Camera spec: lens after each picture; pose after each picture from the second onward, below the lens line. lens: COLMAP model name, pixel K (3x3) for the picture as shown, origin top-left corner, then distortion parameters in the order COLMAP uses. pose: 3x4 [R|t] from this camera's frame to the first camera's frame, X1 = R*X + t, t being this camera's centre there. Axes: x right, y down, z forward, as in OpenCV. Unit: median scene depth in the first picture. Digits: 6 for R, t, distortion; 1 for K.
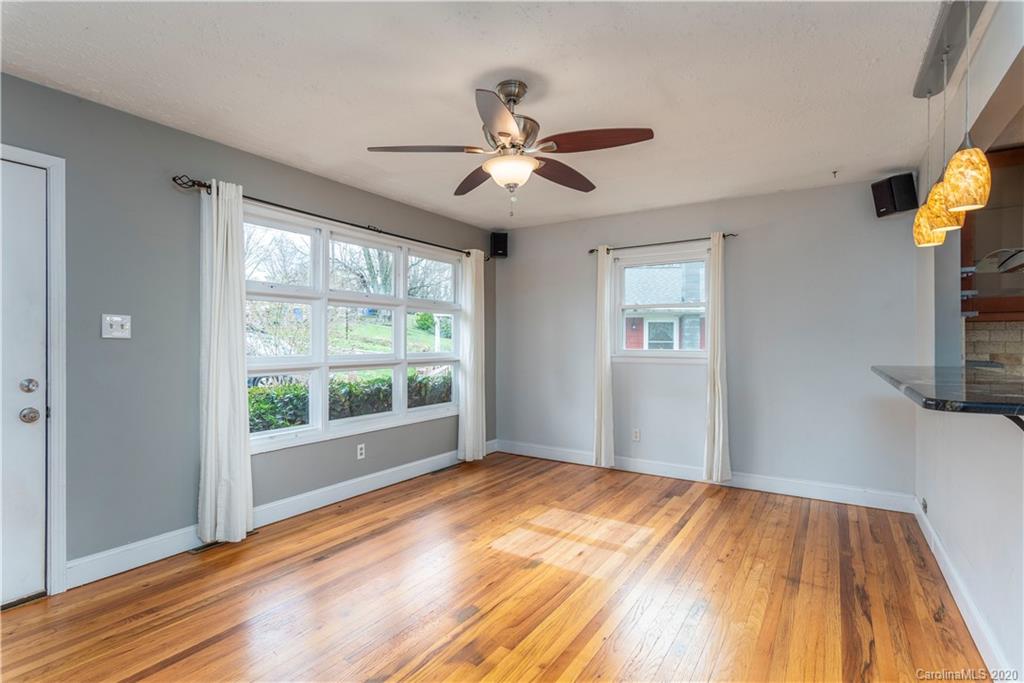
lens RADIAL K [[496.6, 0, 512.0], [0, 496.6, 341.5], [0, 0, 1]] dist [0.004132, 0.000092]
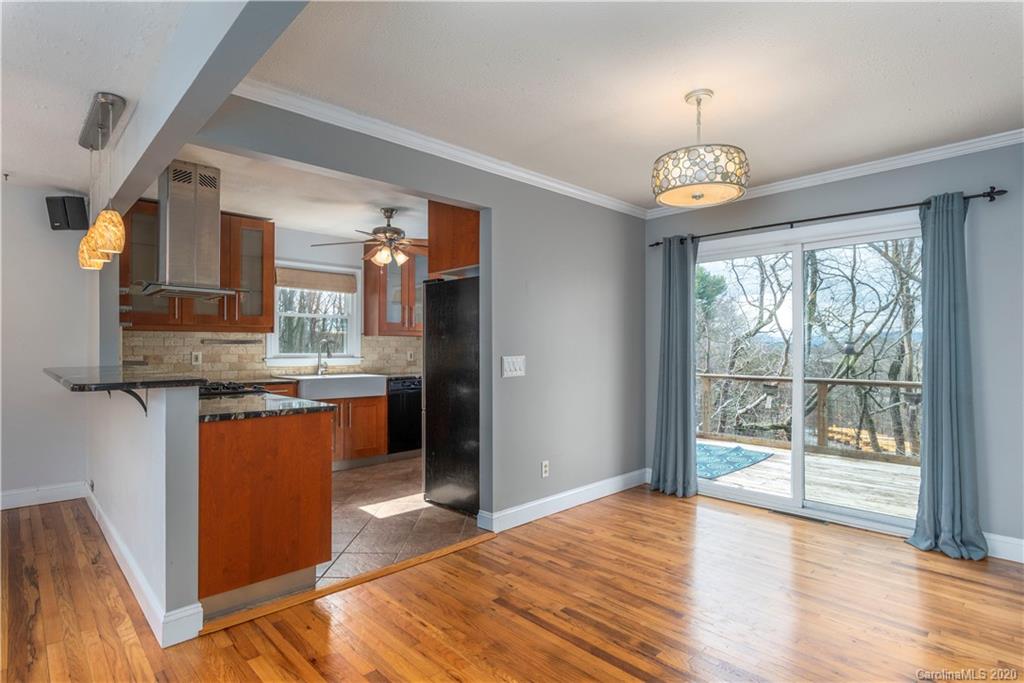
lens RADIAL K [[526.7, 0, 501.0], [0, 526.7, 345.5], [0, 0, 1]] dist [-0.002607, 0.000213]
pose [[0.241330, 0.002421, 0.970440, -0.157797], [-0.002433, 0.999995, -0.001889, -0.000874], [-0.970440, -0.001906, 0.241335, -0.258186]]
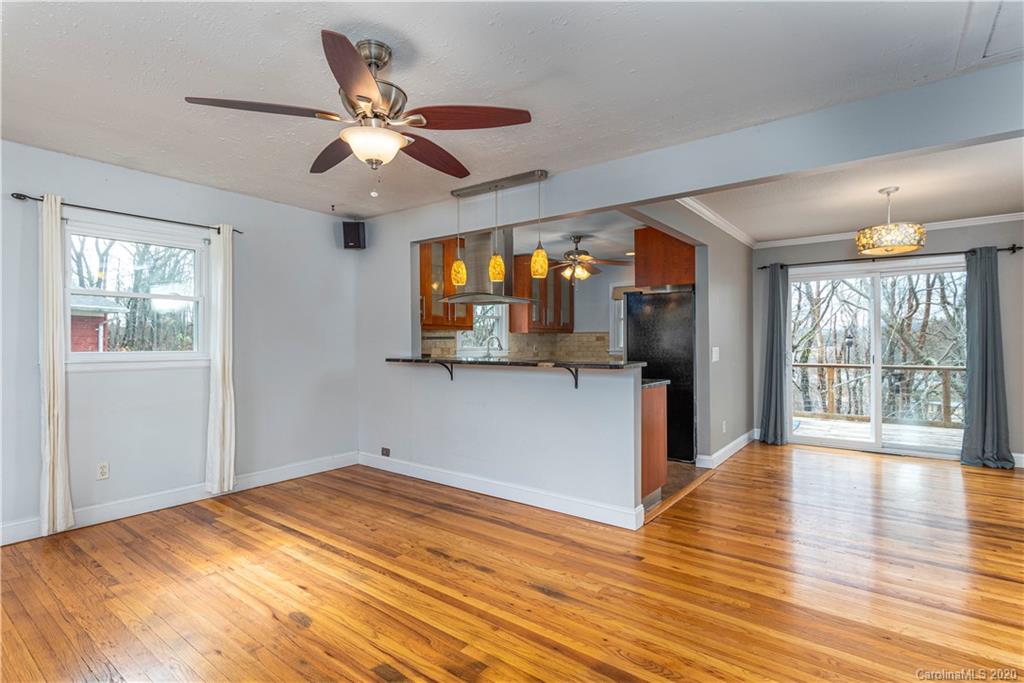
lens RADIAL K [[499.3, 0, 512.0], [0, 499.3, 341.5], [0, 0, 1]] dist [0.005316, 0.000367]
pose [[0.078878, -0.001631, 0.996883, -0.688566], [-0.001234, 0.999998, 0.001734, -0.002069], [-0.996884, -0.001367, 0.078876, 0.561813]]
